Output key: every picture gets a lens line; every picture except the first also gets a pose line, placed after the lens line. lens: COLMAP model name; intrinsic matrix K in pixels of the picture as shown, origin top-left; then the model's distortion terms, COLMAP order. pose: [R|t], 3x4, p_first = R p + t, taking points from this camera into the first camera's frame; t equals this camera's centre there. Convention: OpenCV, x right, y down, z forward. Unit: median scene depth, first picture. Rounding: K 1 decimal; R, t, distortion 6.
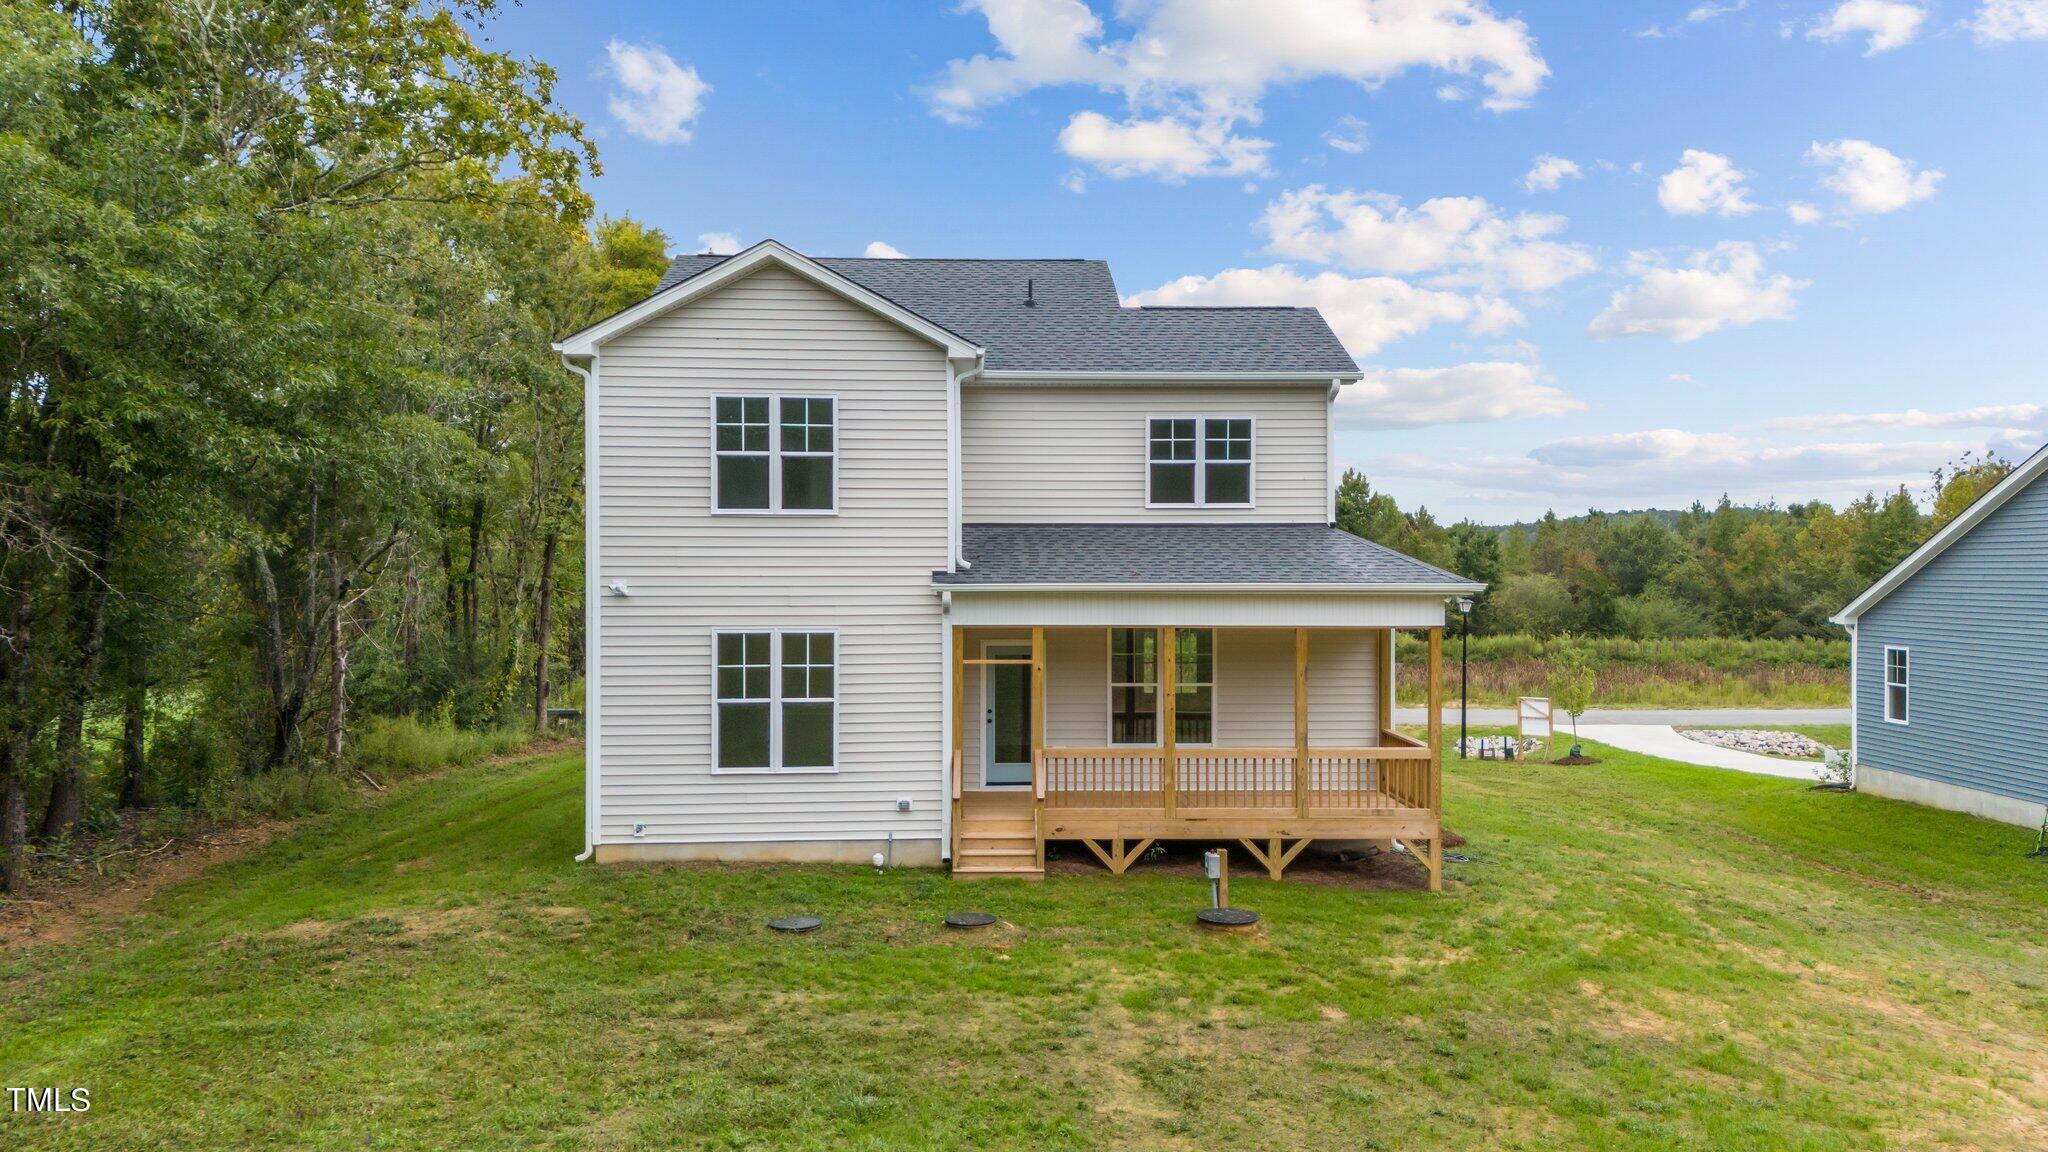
lens RADIAL K [[1501.4, 0, 1009.6], [0, 1501.4, 567.8], [0, 0, 1]] dist [0.064230, -0.058628]
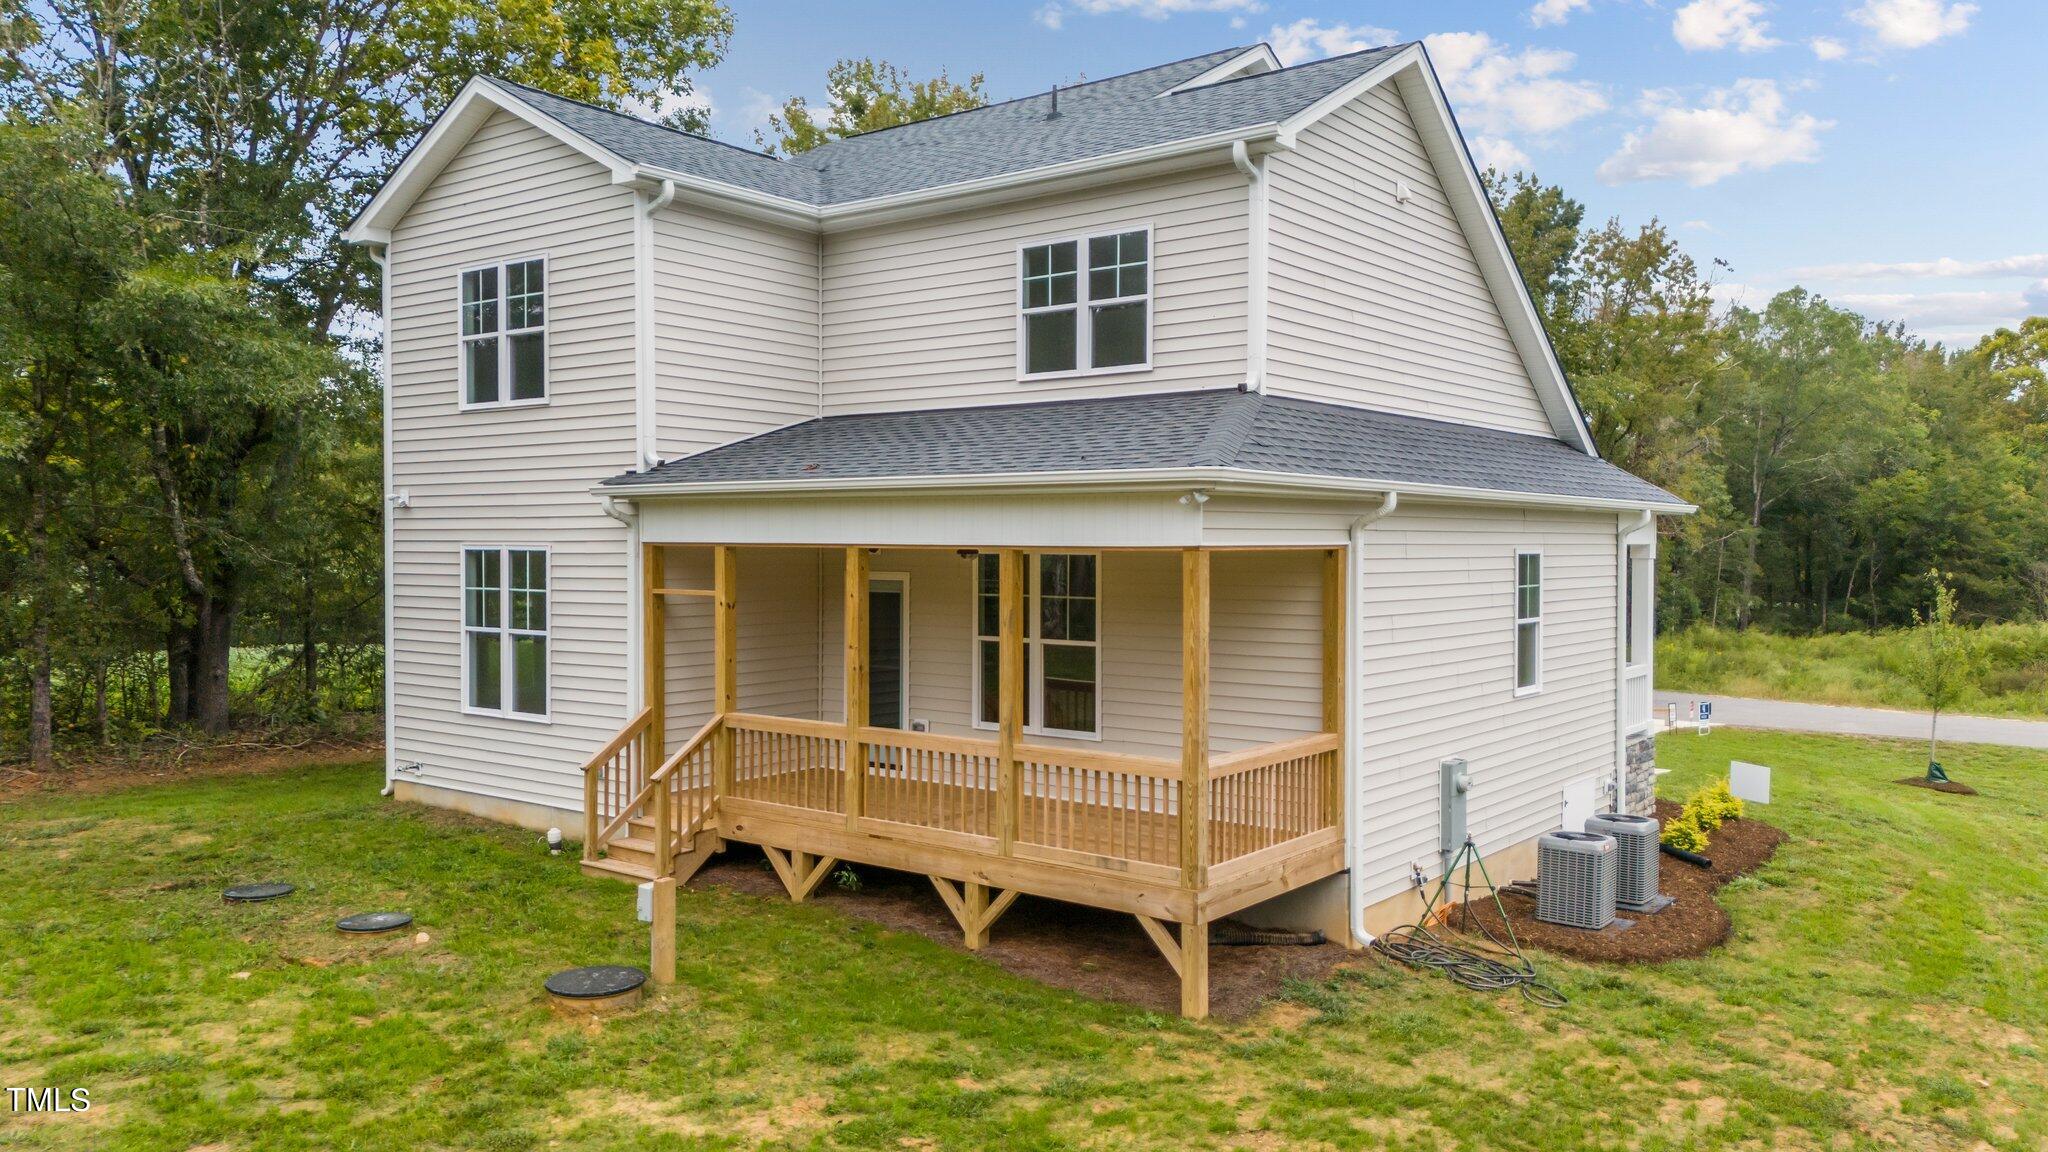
lens RADIAL K [[1501.4, 0, 1030.8], [0, 1501.4, 588.1], [0, 0, 1]] dist [0.064230, -0.058628]
pose [[0.770082, 0.023037, -0.637529, 0.601688], [-0.002876, 0.999463, 0.032642, 0.036020], [0.637938, -0.023304, 0.769735, 0.538773]]
